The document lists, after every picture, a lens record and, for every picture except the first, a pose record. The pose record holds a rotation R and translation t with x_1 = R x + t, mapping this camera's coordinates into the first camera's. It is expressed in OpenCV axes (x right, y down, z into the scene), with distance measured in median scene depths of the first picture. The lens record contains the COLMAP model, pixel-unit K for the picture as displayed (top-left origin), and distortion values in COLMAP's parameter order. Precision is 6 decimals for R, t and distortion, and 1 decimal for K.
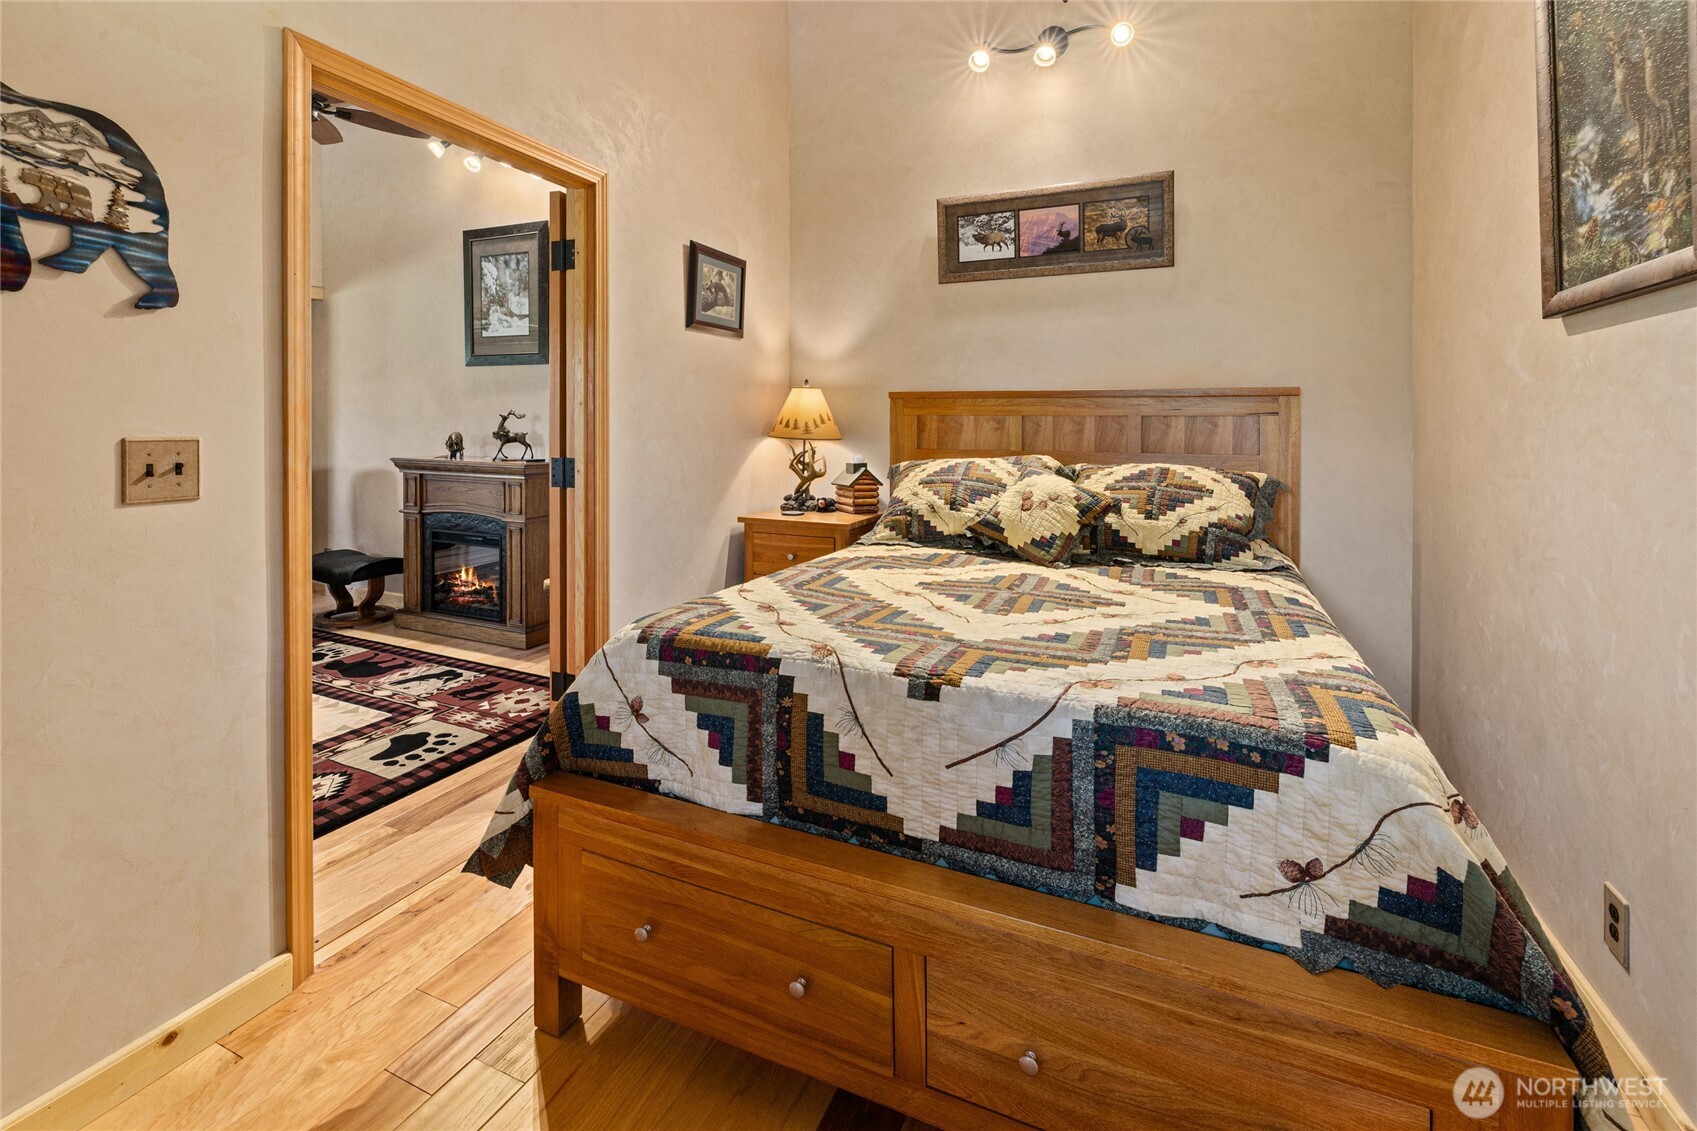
lens RADIAL K [[750.2, 0, 833.7], [0, 750.2, 426.1], [0, 0, 1]] dist [0.003371, 0.000118]
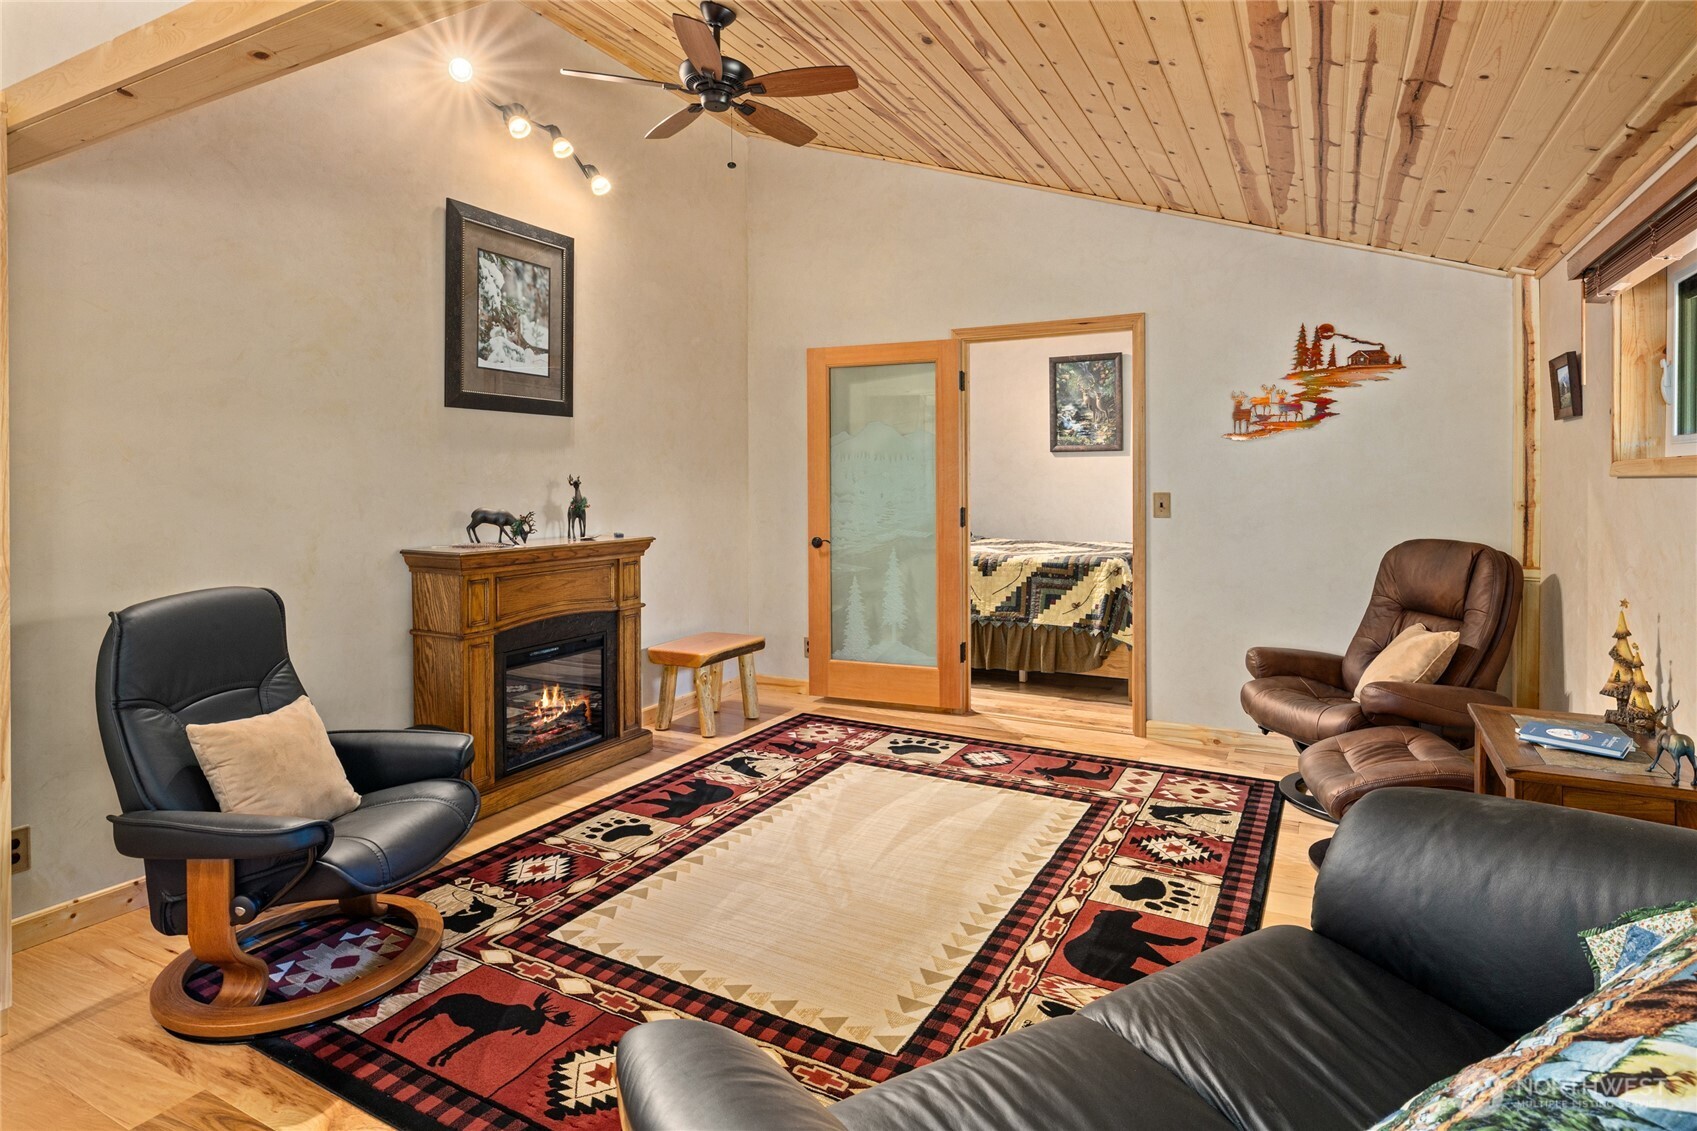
lens RADIAL K [[898.5, 0, 854.7], [0, 898.5, 486.1], [0, 0, 1]] dist [0.000826, 0.000197]
pose [[0.068876, -0.019519, 0.997434, -1.300822], [0.005267, 0.999802, 0.019202, -0.025411], [-0.997611, 0.003931, 0.068965, 0.622995]]
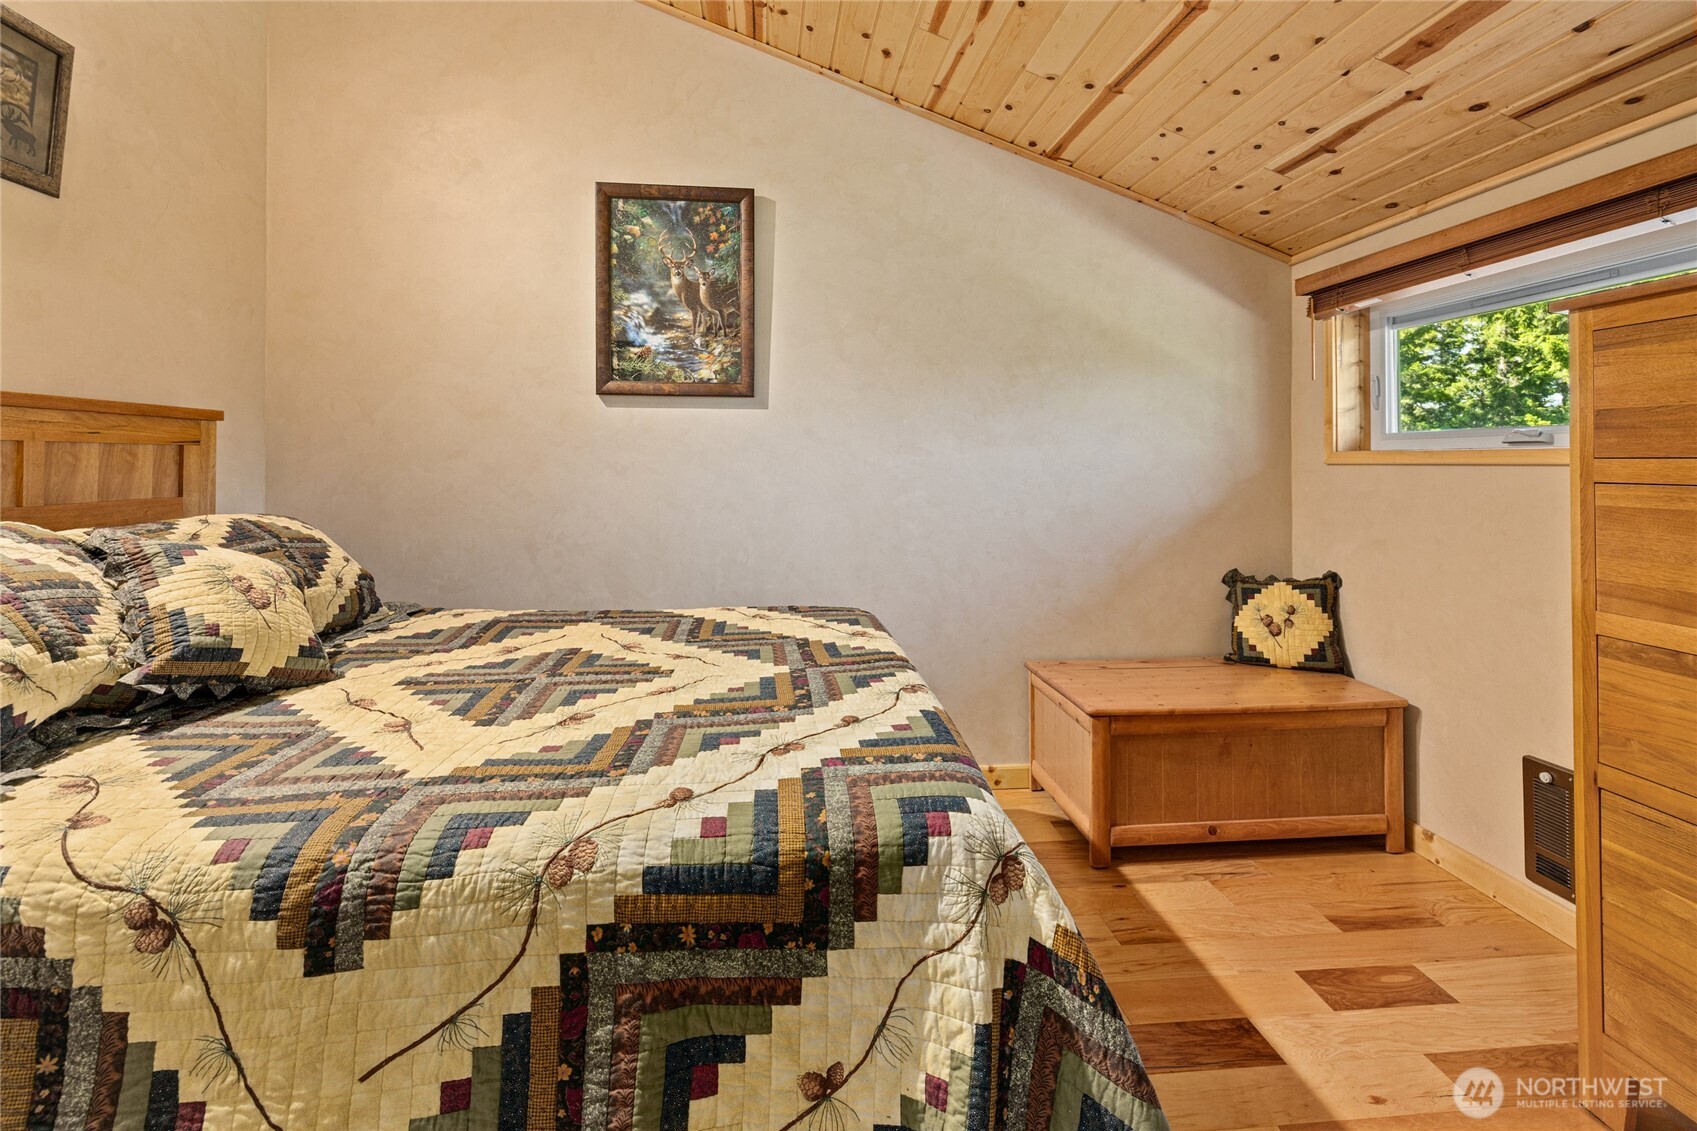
lens RADIAL K [[750.2, 0, 819.4], [0, 750.2, 457.0], [0, 0, 1]] dist [0.003371, 0.000118]
pose [[-0.473595, -0.008992, 0.880697, -0.265791], [-0.012880, 0.999912, 0.003283, -0.007667], [-0.880649, -0.009789, -0.473669, 0.508524]]
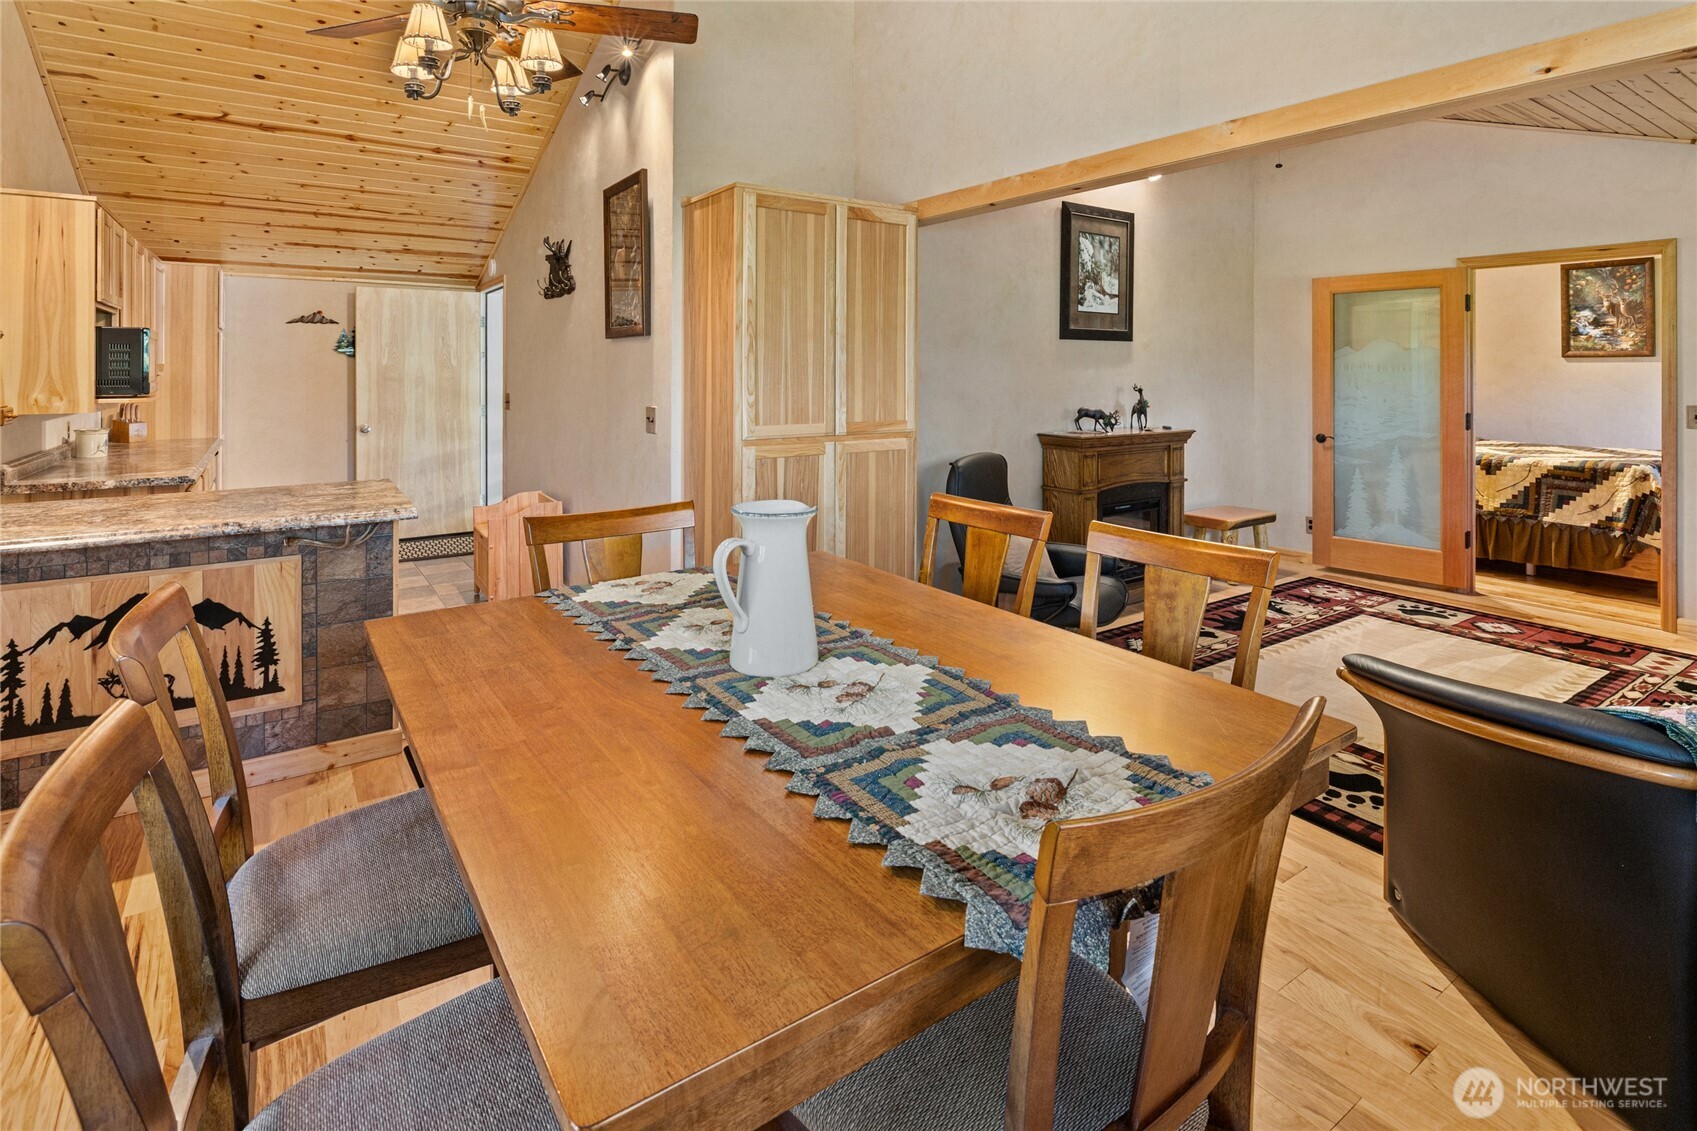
lens RADIAL K [[843.2, 0, 868.2], [0, 843.2, 370.5], [0, 0, 1]] dist [-0.003920, -0.000386]
pose [[0.513061, -0.012483, 0.858261, -1.635041], [0.006341, 0.999922, 0.010753, -0.054876], [-0.858328, -0.000075, 0.513101, 0.683121]]
